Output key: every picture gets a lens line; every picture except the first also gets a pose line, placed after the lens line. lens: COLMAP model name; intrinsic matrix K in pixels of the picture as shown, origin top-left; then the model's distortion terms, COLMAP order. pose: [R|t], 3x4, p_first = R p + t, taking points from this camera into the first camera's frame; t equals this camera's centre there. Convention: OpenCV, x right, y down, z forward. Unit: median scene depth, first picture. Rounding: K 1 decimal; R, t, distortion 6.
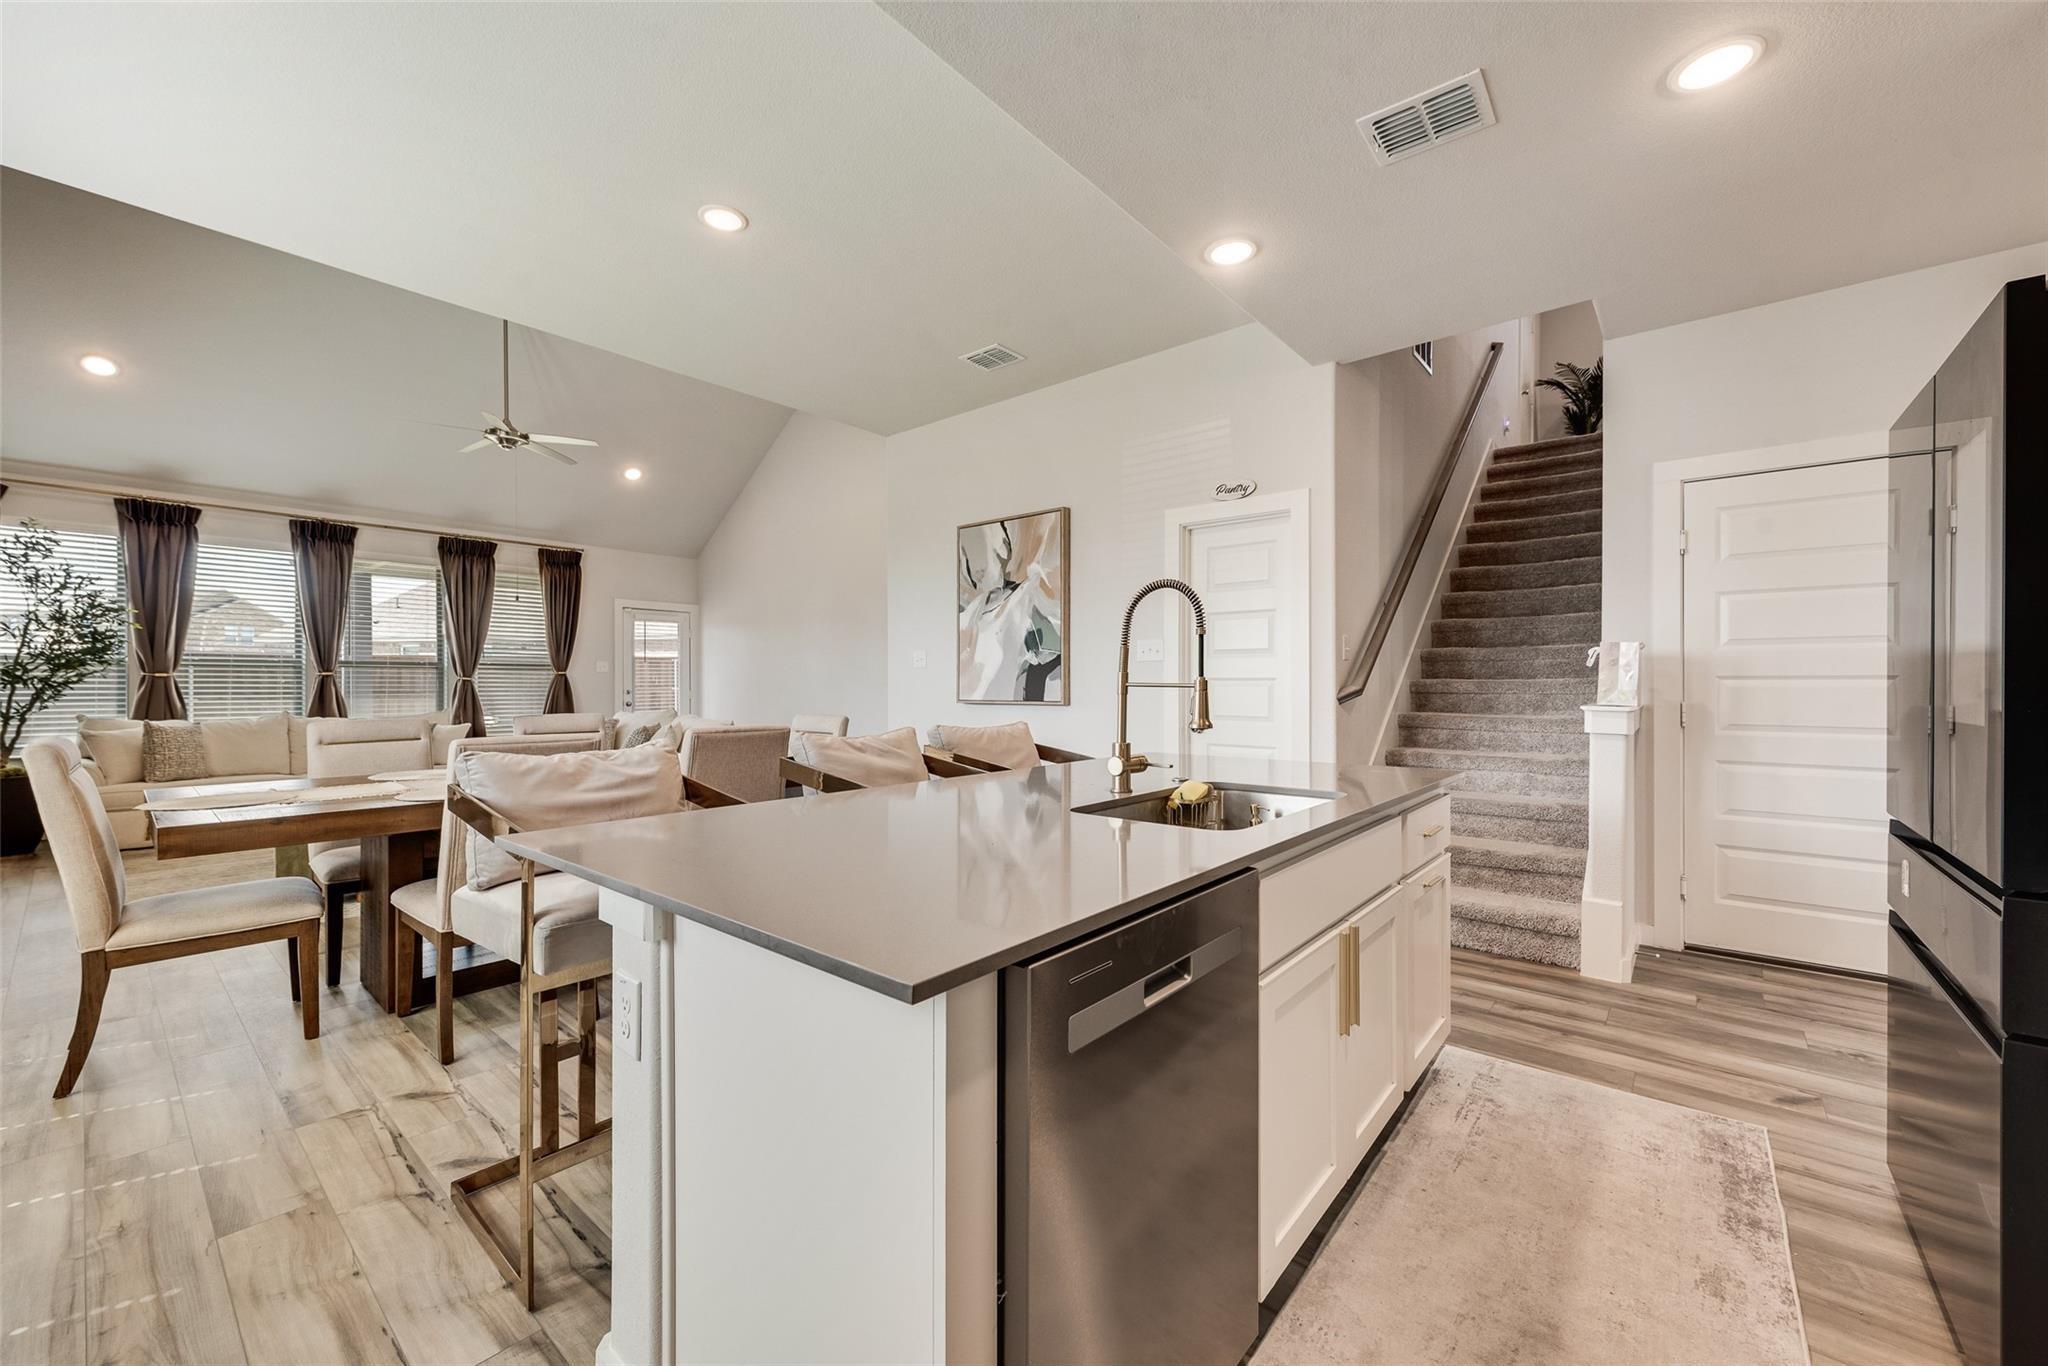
lens RADIAL K [[794.6, 0, 1013.8], [0, 794.6, 677.1], [0, 0, 1]] dist [0.011712, -0.005254]
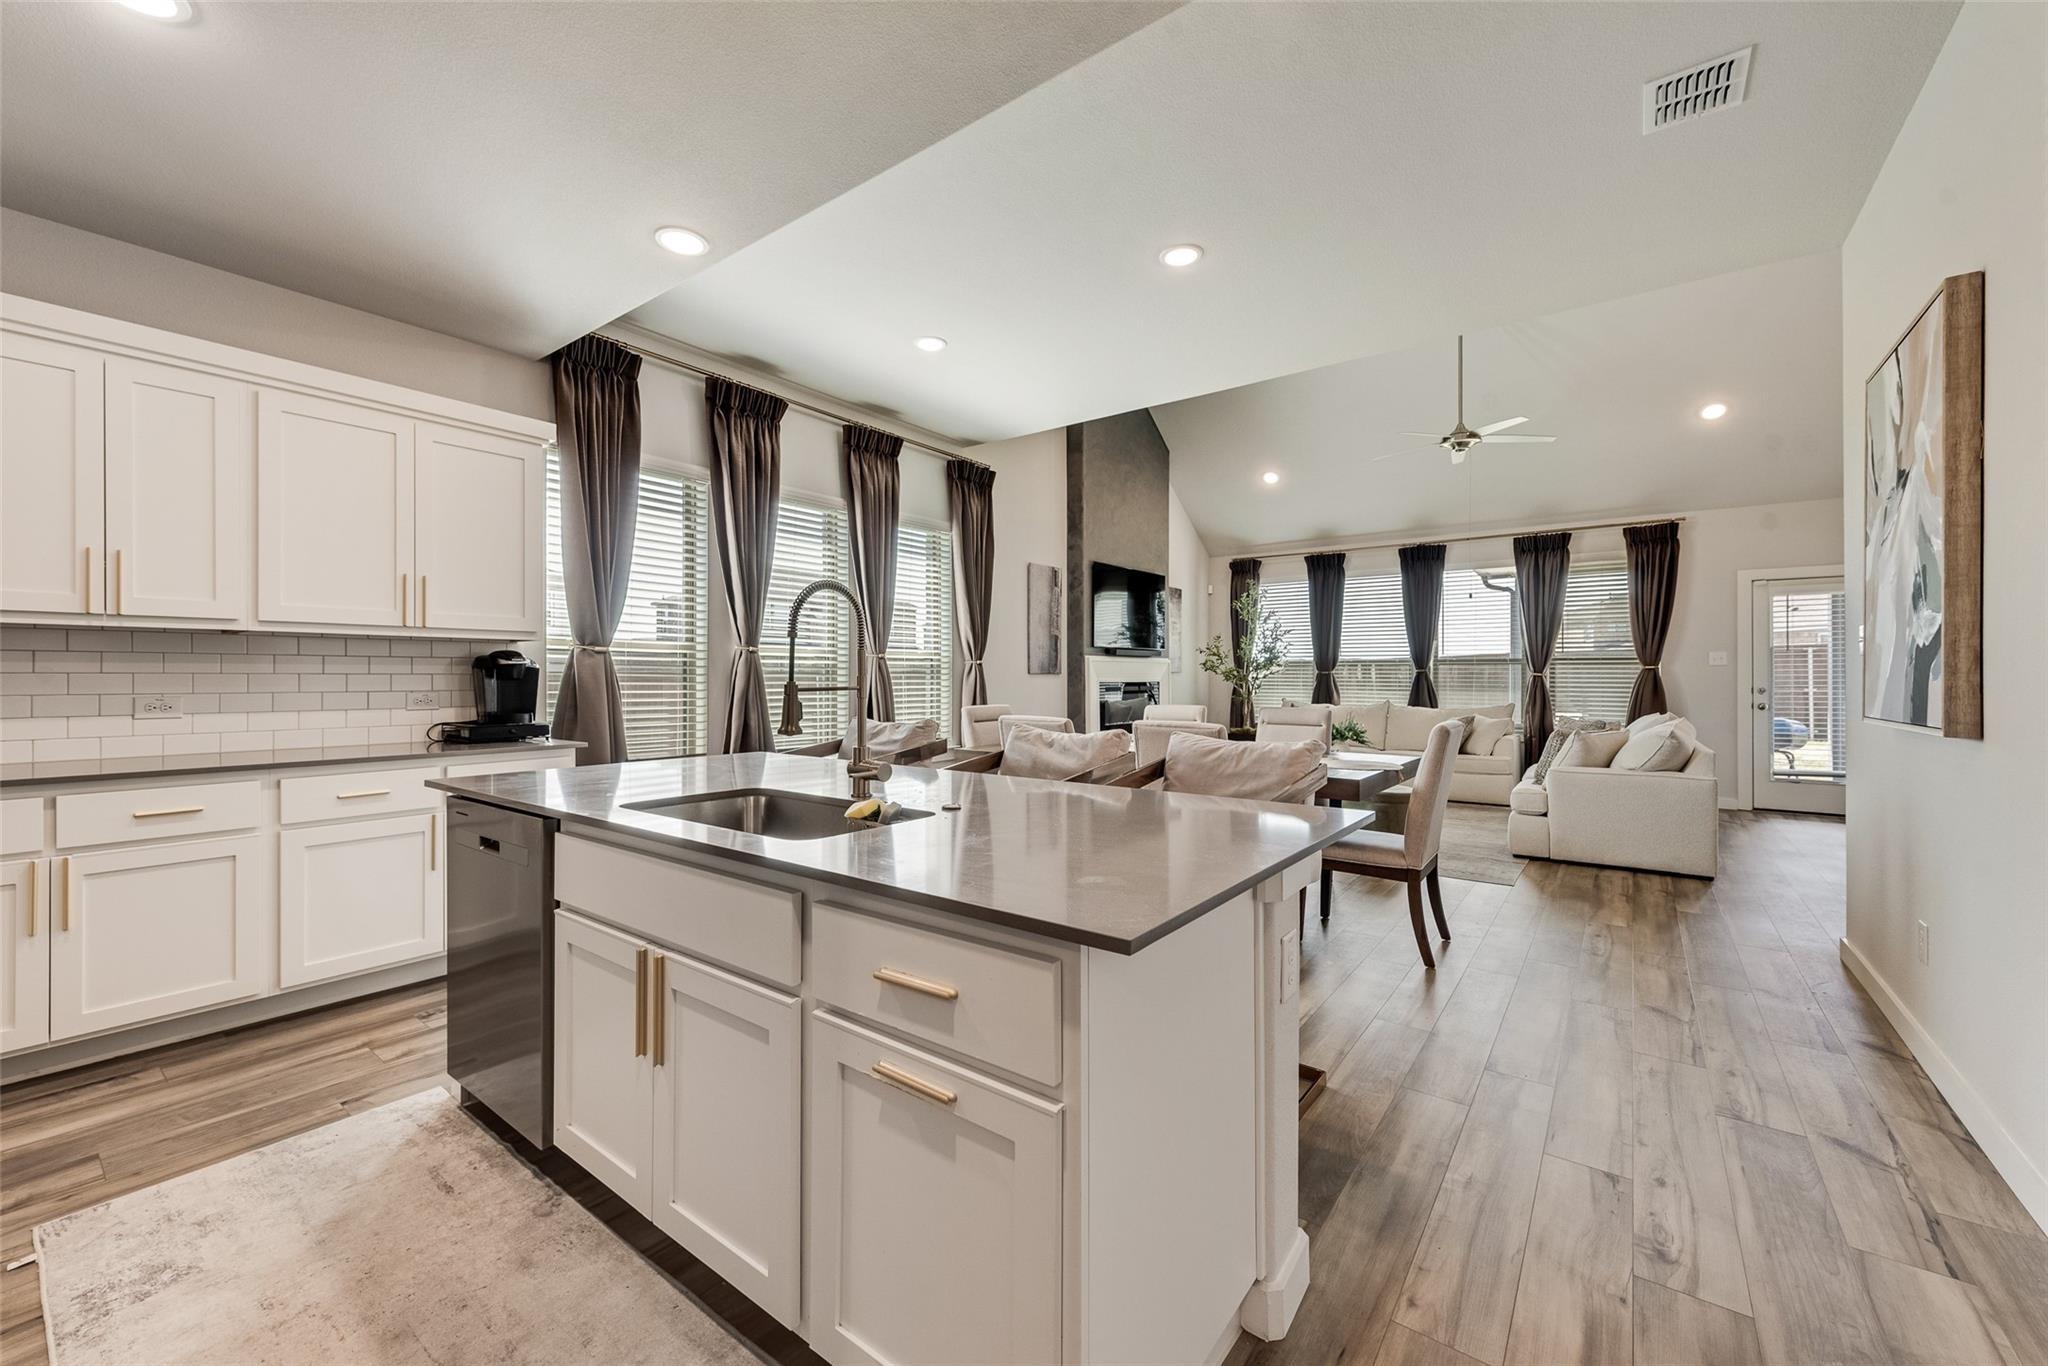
lens RADIAL K [[794.6, 0, 1013.8], [0, 794.6, 677.1], [0, 0, 1]] dist [0.011712, -0.005254]
pose [[0.056803, 0.001065, -0.998385, 0.302487], [0.006729, 0.999976, 0.001450, -0.000443], [0.998363, -0.006800, 0.056794, 0.302733]]
